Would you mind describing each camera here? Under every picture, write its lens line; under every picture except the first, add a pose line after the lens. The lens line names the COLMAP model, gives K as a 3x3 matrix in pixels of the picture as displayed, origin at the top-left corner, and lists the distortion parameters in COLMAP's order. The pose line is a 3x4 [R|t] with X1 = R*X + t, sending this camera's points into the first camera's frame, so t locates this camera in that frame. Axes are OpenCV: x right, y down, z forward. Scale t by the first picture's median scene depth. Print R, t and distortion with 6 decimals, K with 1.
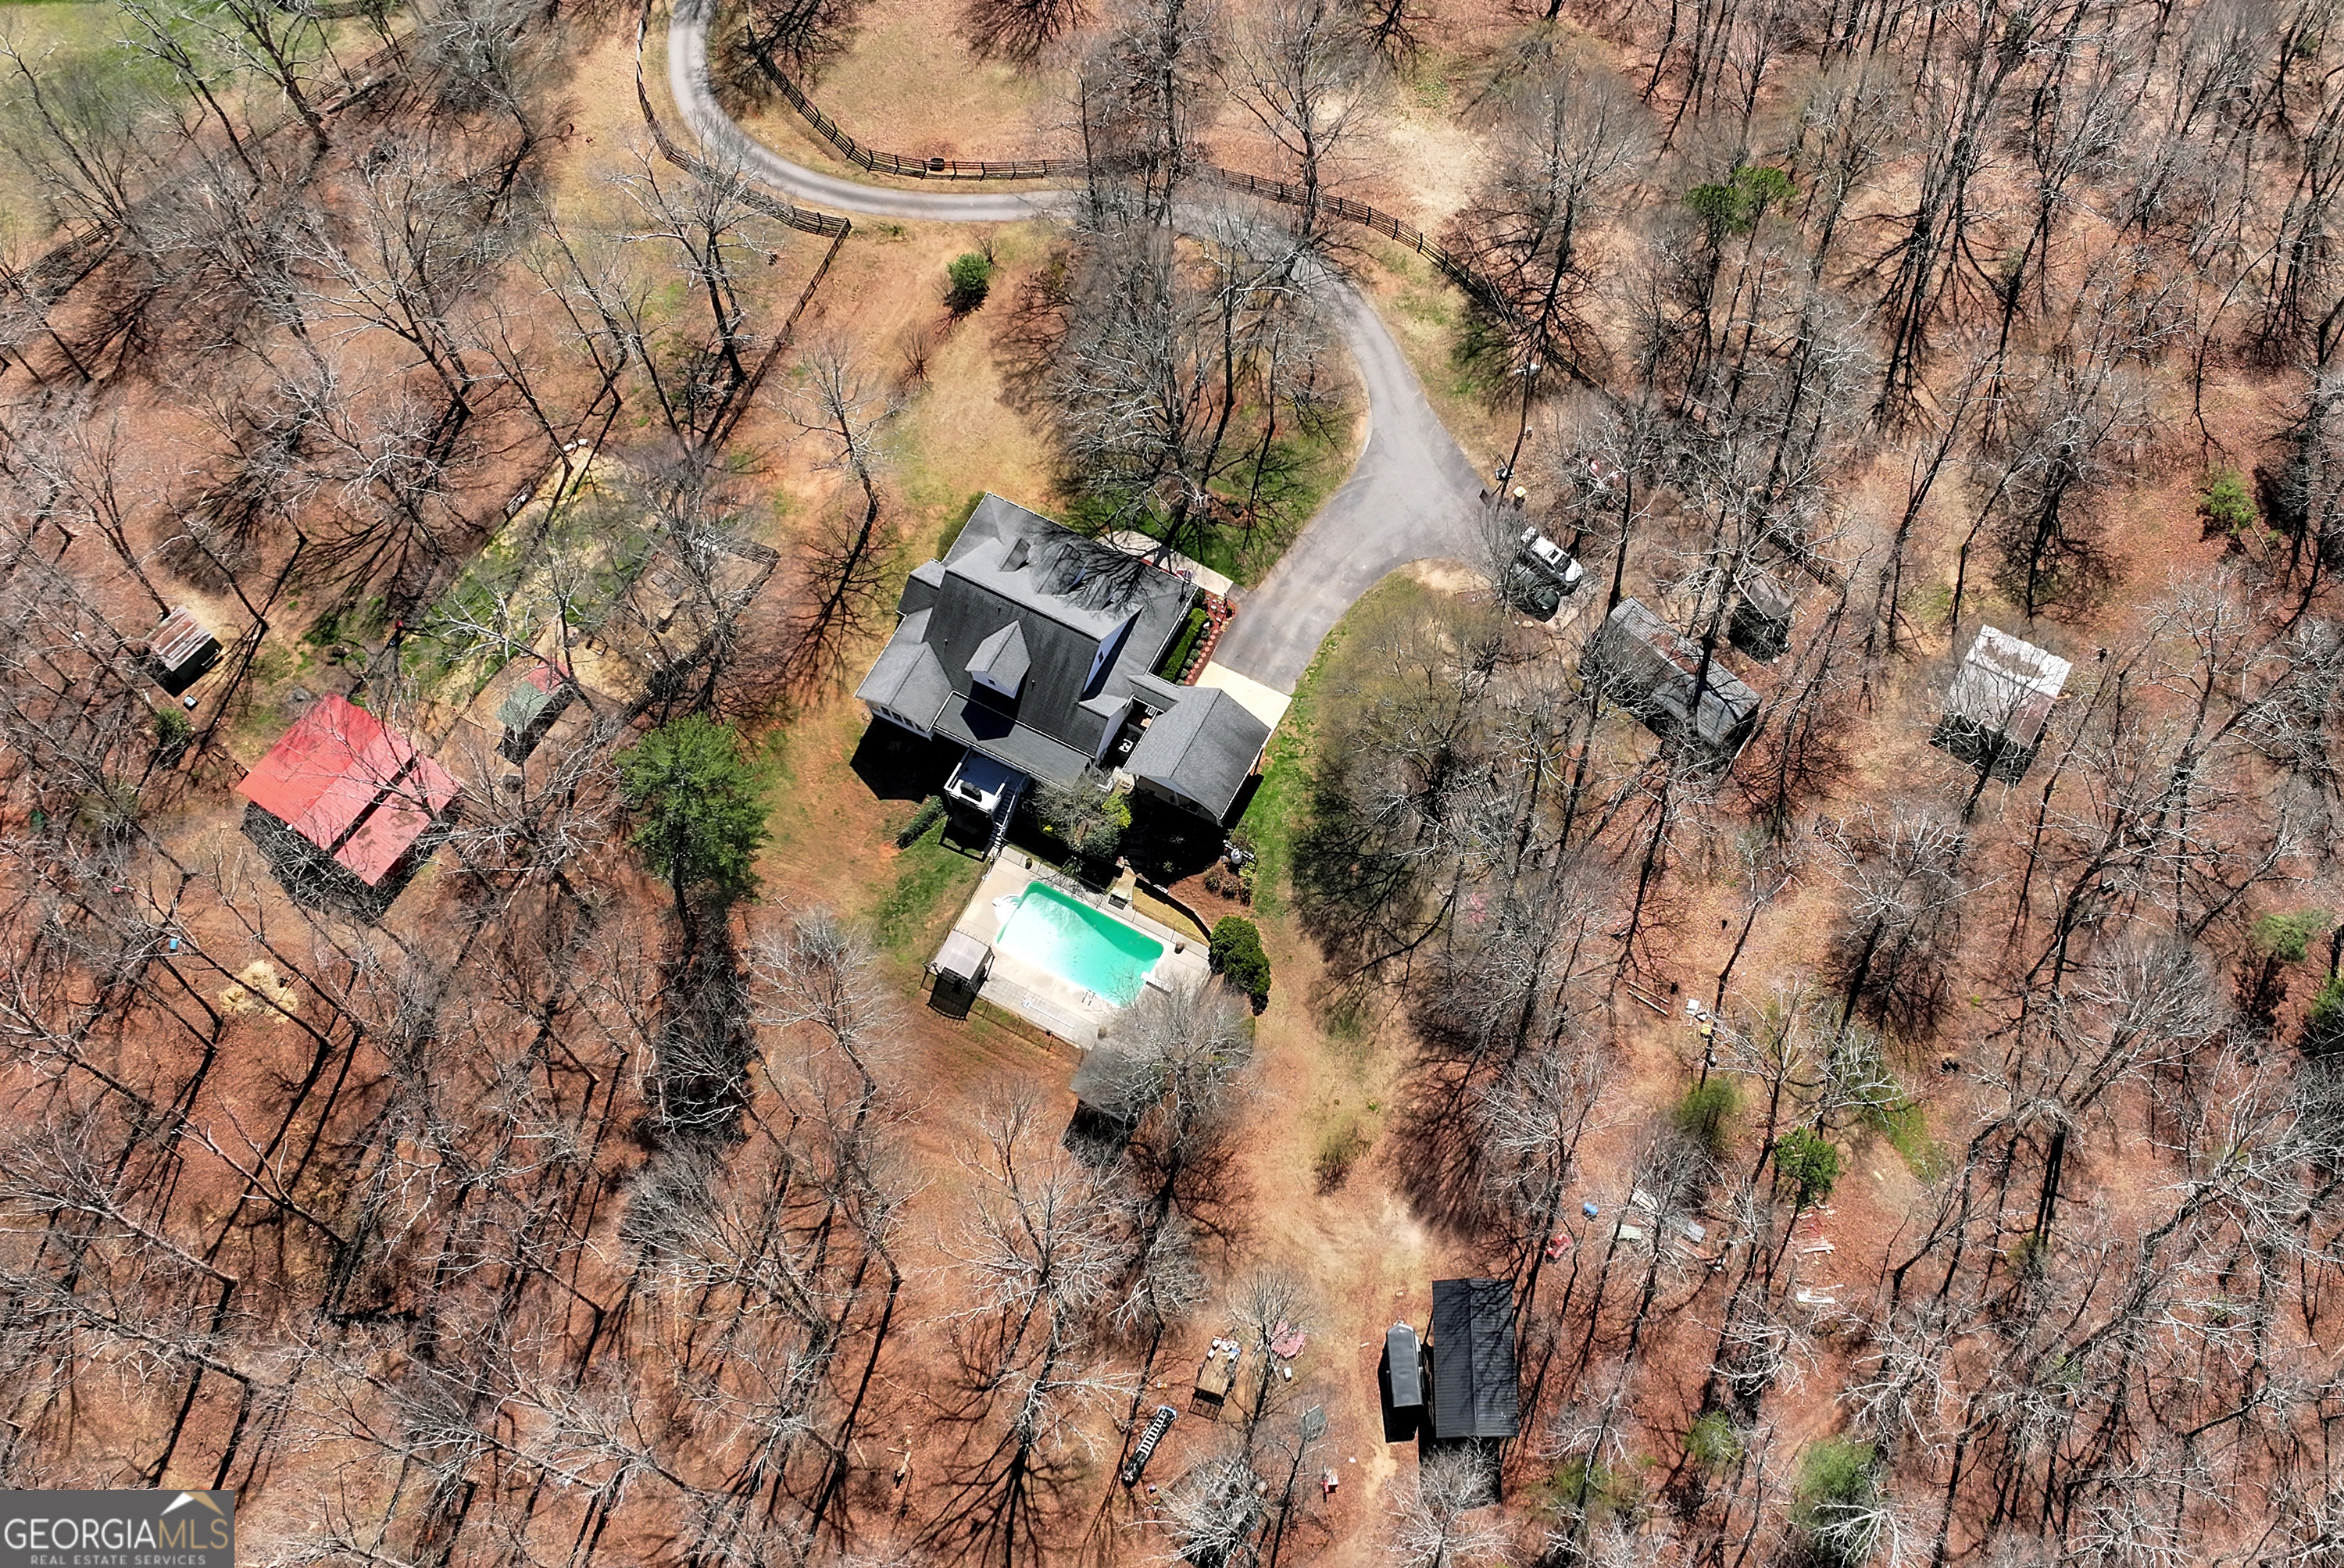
lens RADIAL K [[1925.8, 0, 1172.0], [0, 1925.8, 784.0], [0, 0, 1]] dist [0.002181, -0.003396]
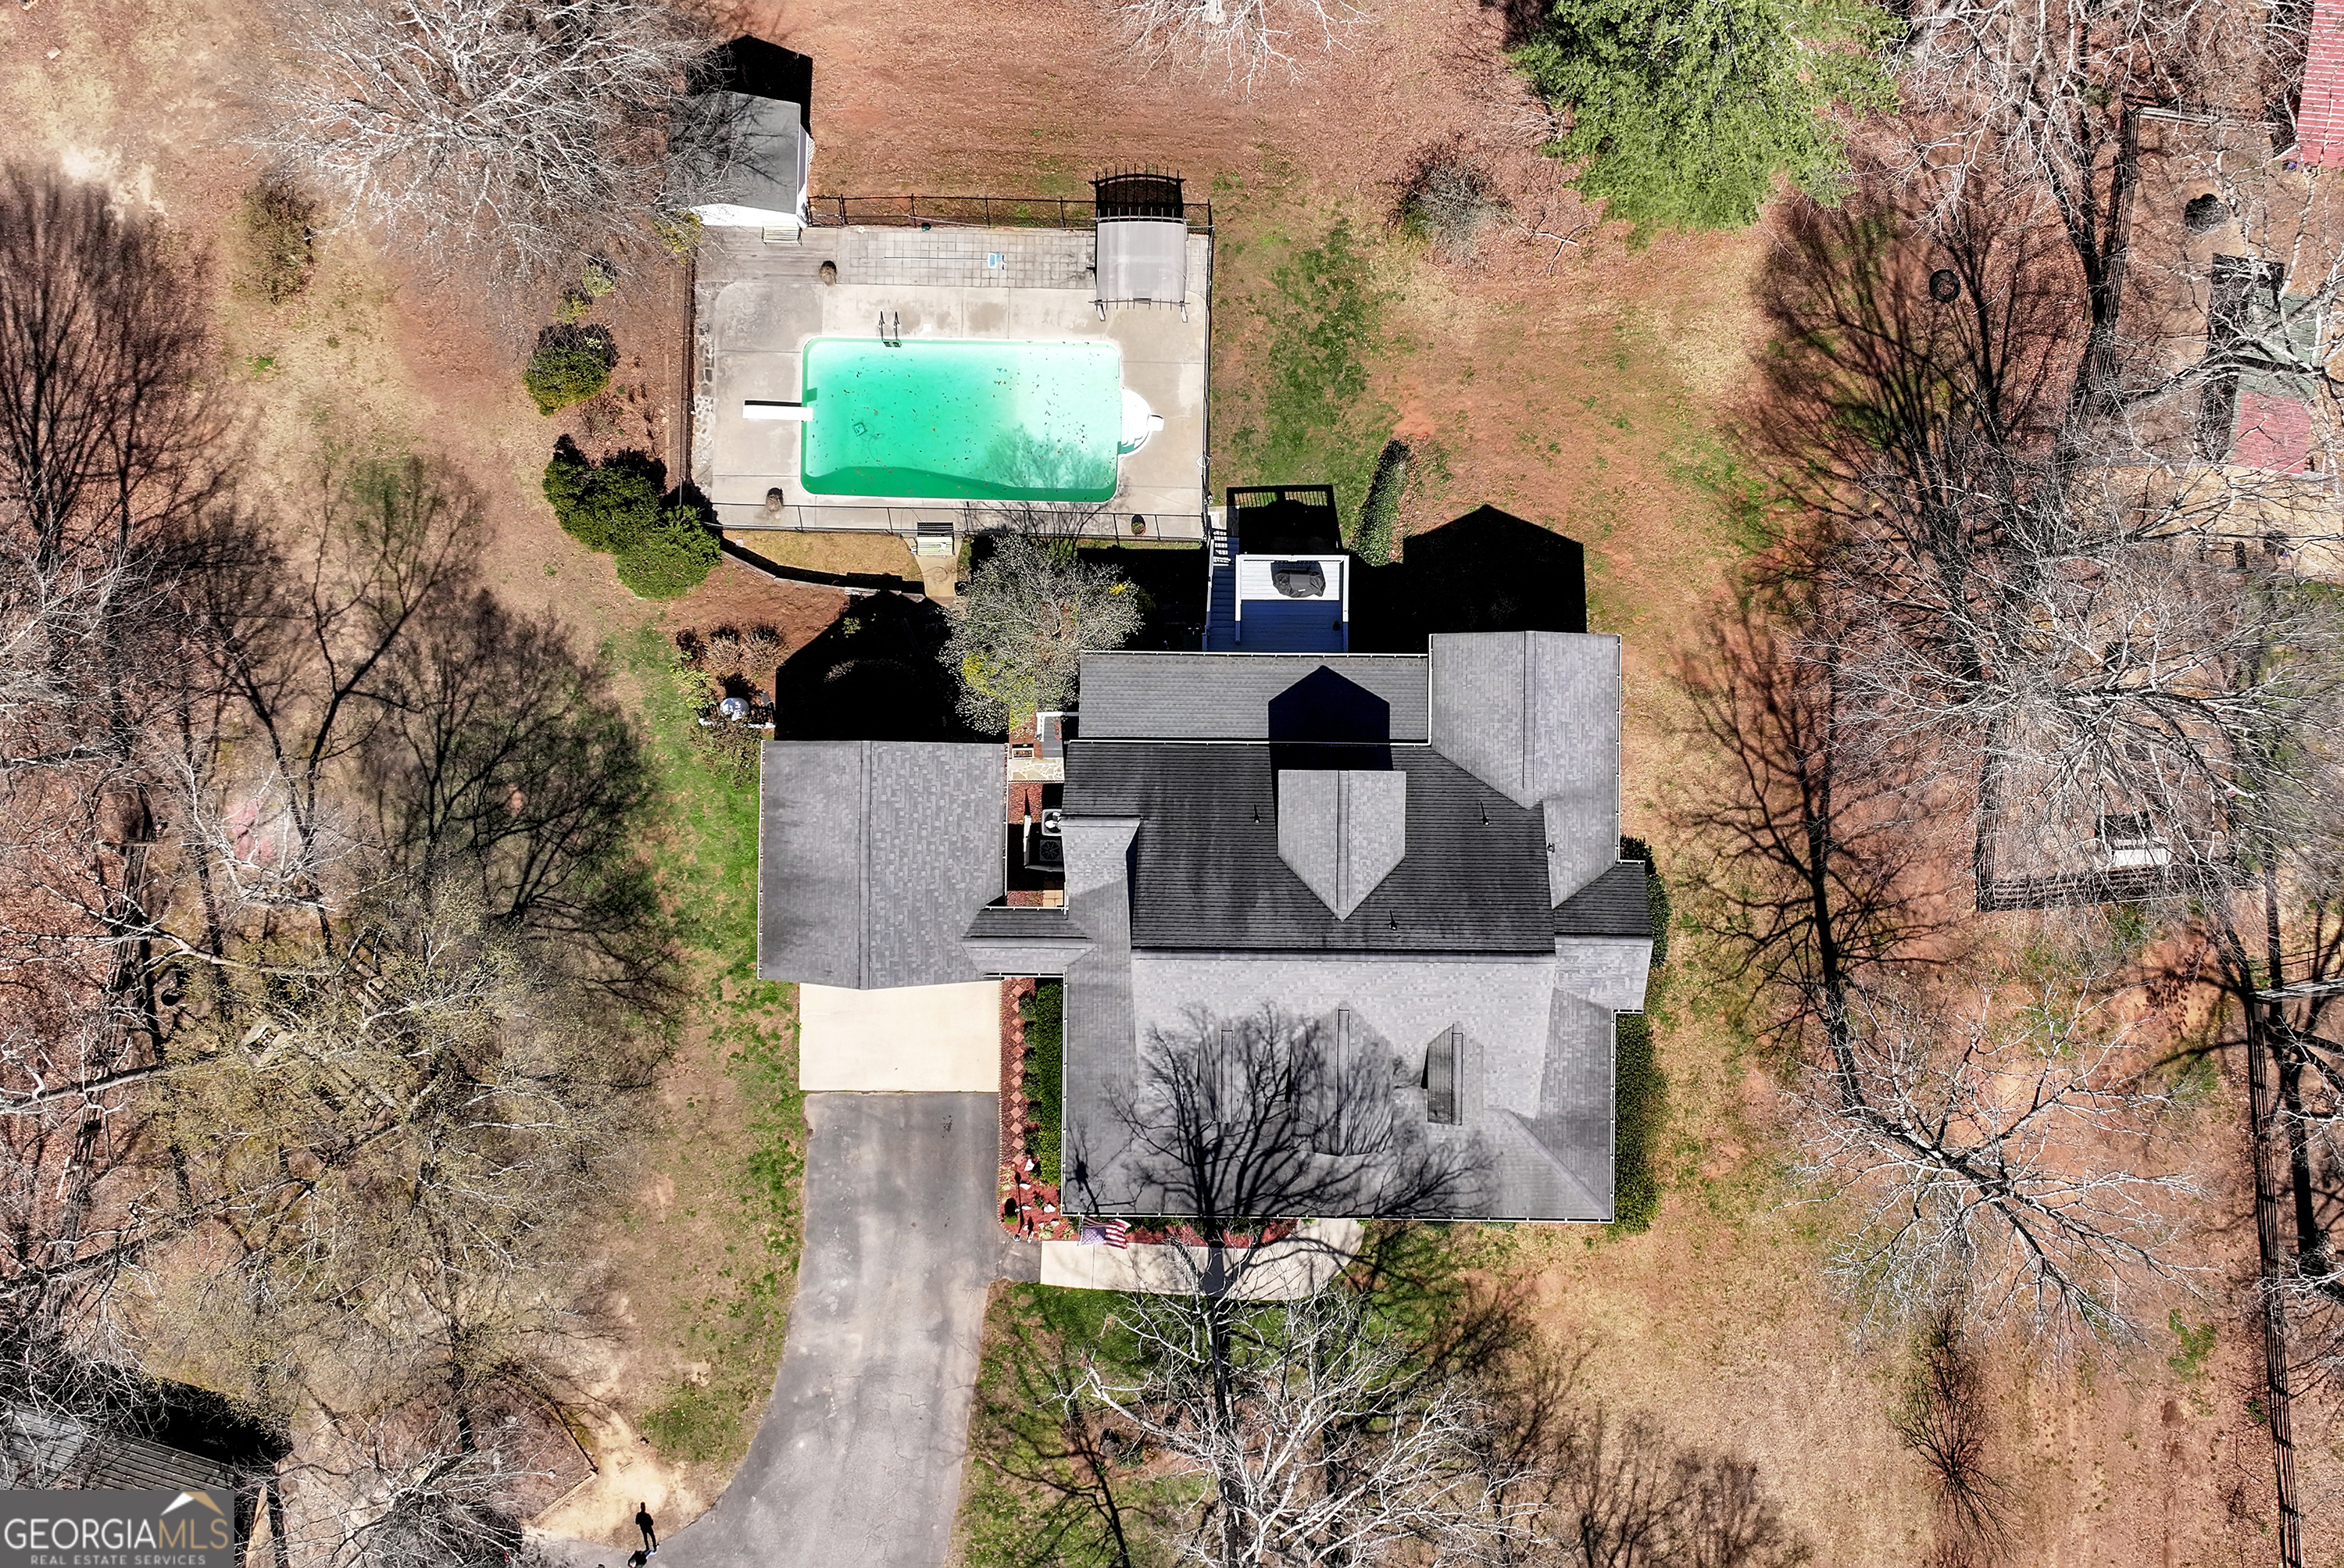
lens RADIAL K [[1925.8, 0, 1172.0], [0, 1925.8, 784.0], [0, 0, 1]] dist [0.002181, -0.003396]
pose [[-0.886549, 0.455694, 0.079845, -0.091280], [-0.401218, -0.843244, 0.357719, -0.190662], [0.230339, 0.285100, 0.930410, 0.573534]]
